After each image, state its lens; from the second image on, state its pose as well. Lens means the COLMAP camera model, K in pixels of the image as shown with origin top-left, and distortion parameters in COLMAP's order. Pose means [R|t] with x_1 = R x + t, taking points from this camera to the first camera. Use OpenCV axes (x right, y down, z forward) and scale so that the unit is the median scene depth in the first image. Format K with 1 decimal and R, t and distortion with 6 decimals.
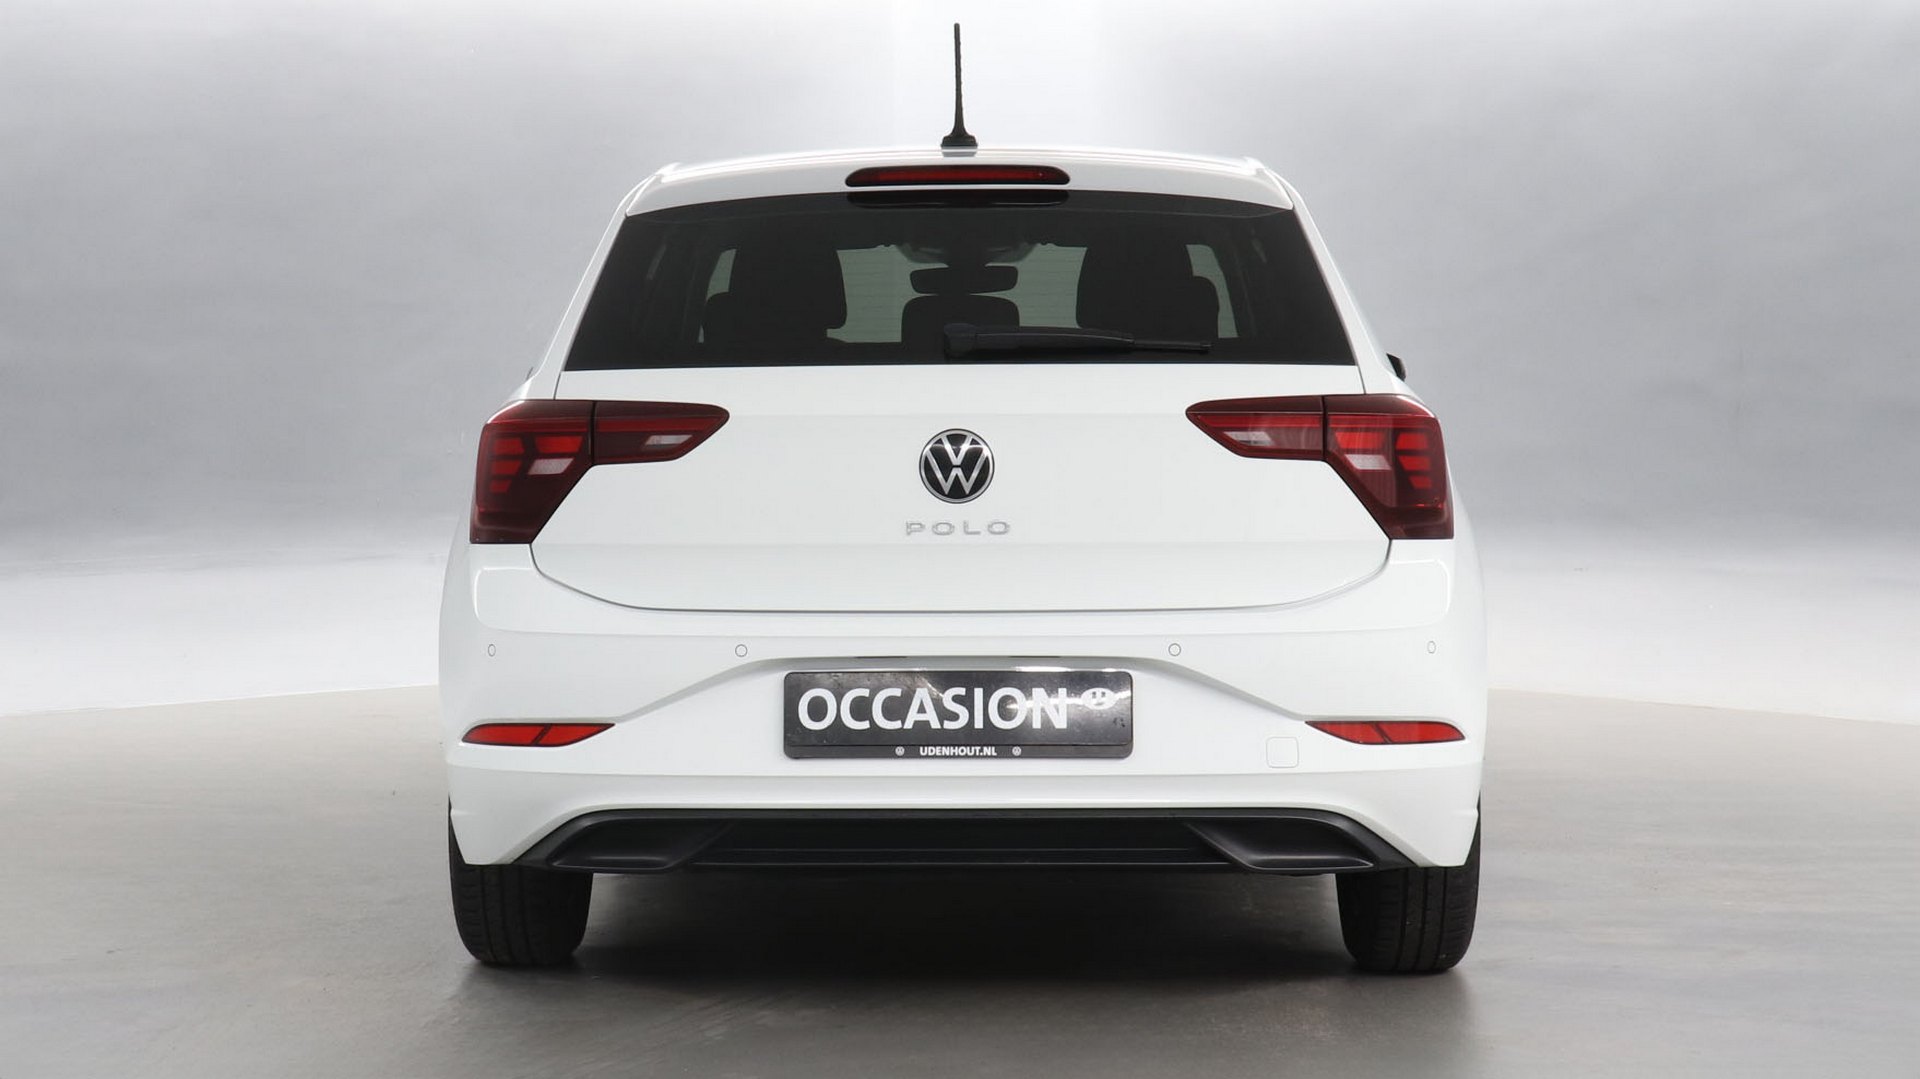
lens RADIAL K [[2759.0, 0, 960.0], [0, 2759.0, 539.5], [0, 0, 1]] dist [0.145256, -0.029724]
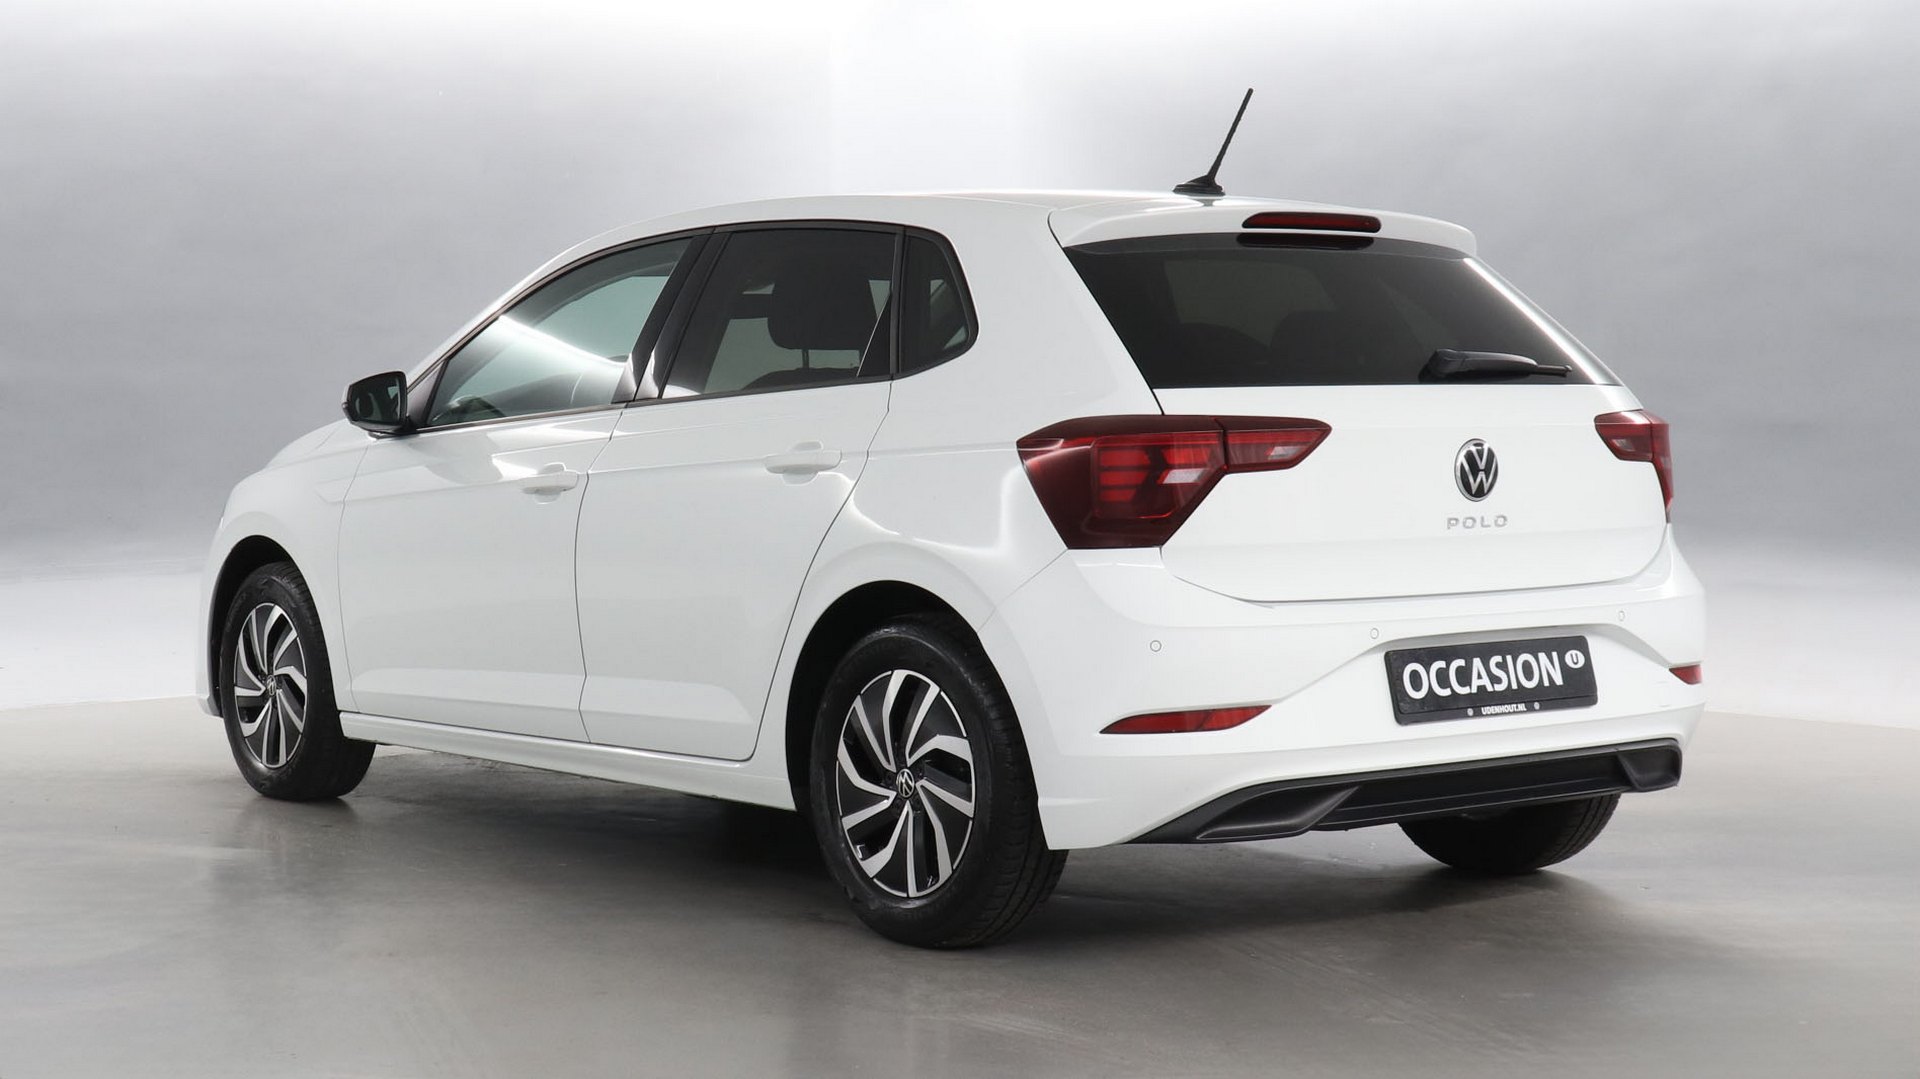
lens RADIAL K [[2759.0, 0, 960.0], [0, 2759.0, 539.5], [0, 0, 1]] dist [0.145256, -0.029724]
pose [[0.794348, -0.028045, 0.606815, -0.899829], [0.036203, 0.999344, -0.001205, -0.003250], [-0.606383, 0.022926, 0.794842, 0.188652]]
